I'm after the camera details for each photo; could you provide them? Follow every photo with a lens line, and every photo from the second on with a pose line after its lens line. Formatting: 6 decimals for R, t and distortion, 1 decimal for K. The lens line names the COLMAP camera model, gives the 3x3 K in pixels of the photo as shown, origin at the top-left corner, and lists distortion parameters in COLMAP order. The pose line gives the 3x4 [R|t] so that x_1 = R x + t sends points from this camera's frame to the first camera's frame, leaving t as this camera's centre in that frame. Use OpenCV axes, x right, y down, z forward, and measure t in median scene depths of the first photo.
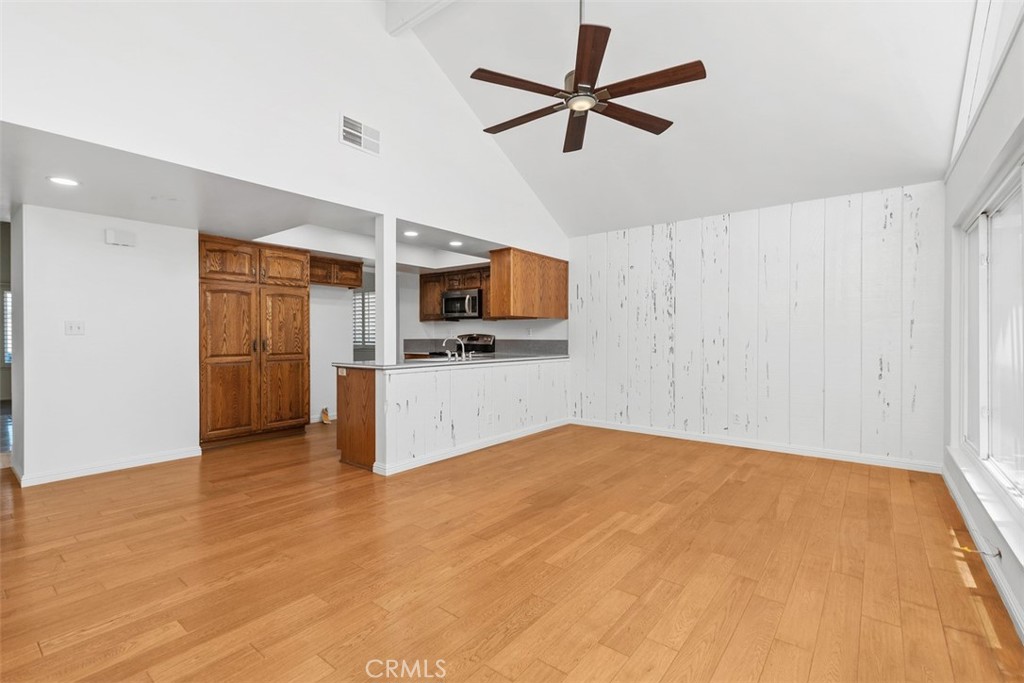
lens RADIAL K [[463.1, 0, 486.5], [0, 463.1, 338.6], [0, 0, 1]] dist [0.002257, 0.000011]
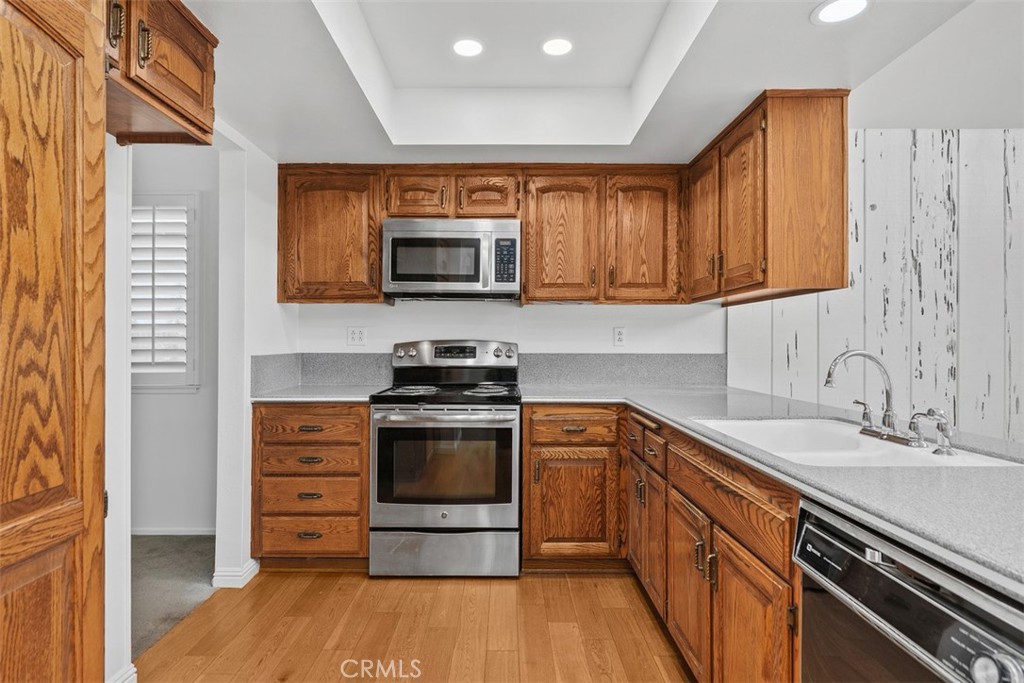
lens RADIAL K [[581.2, 0, 495.1], [0, 581.2, 339.6], [0, 0, 1]] dist [0.000255, 0.000172]
pose [[0.773434, 0.003502, 0.633867, -0.469205], [0.001624, 0.999971, -0.007507, -0.009479], [-0.633875, 0.006835, 0.773405, 0.921400]]
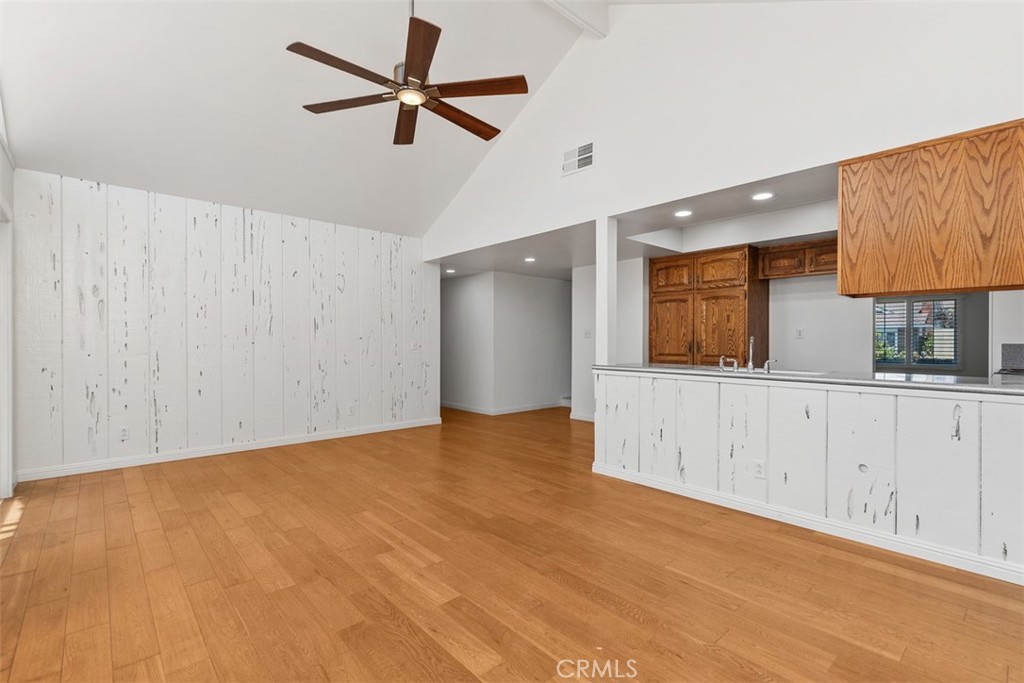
lens RADIAL K [[464.9, 0, 532.2], [0, 464.9, 341.7], [0, 0, 1]] dist [0.002140, 0.000400]
pose [[-0.115495, -0.000948, -0.993308, 0.675466], [-0.009172, 0.999958, 0.000112, 0.006029], [0.993266, 0.009124, -0.115499, 0.800972]]
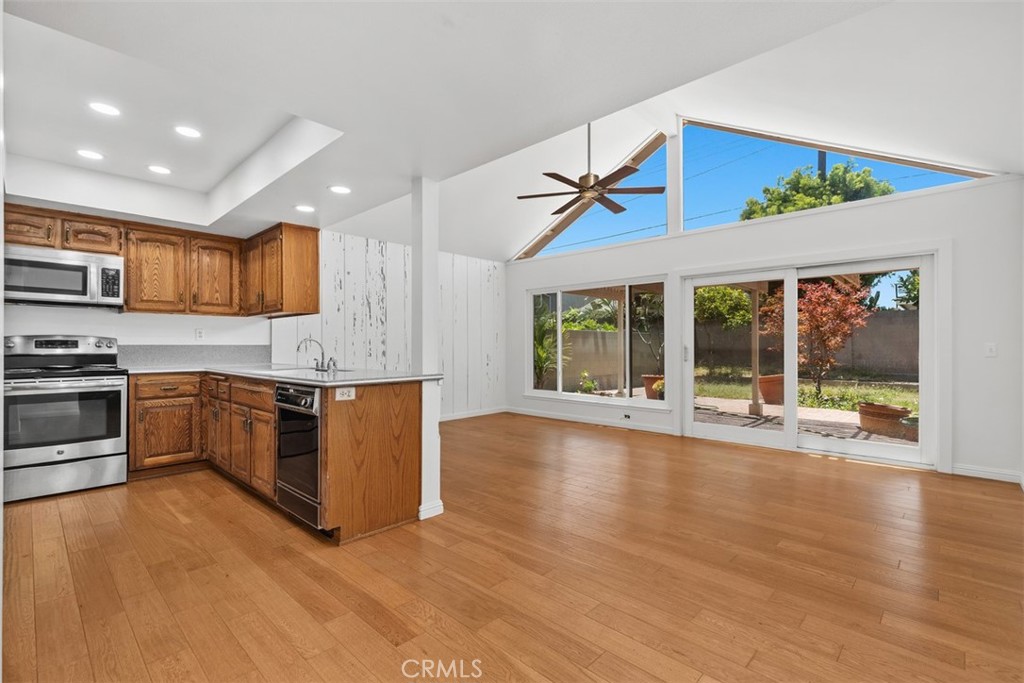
lens RADIAL K [[468.5, 0, 531.4], [0, 468.5, 347.2], [0, 0, 1]] dist [0.004868, -0.000030]
pose [[0.043882, -0.003208, 0.999032, -0.825394], [0.005885, 0.999978, 0.002952, 0.008831], [-0.999019, 0.005749, 0.043900, 0.660367]]
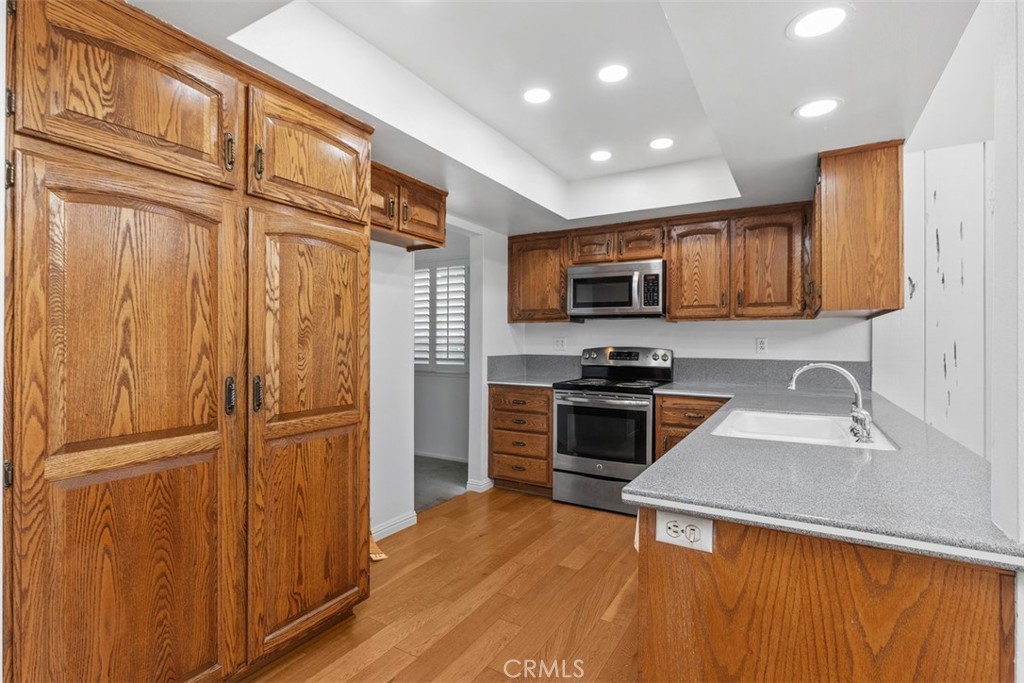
lens RADIAL K [[493.1, 0, 488.1], [0, 493.1, 340.1], [0, 0, 1]] dist [-0.002859, -0.000554]
pose [[0.990082, 0.005478, 0.140387, -0.401089], [-0.004638, 0.999969, -0.006308, -0.020454], [-0.140417, 0.005594, 0.990077, 0.695963]]
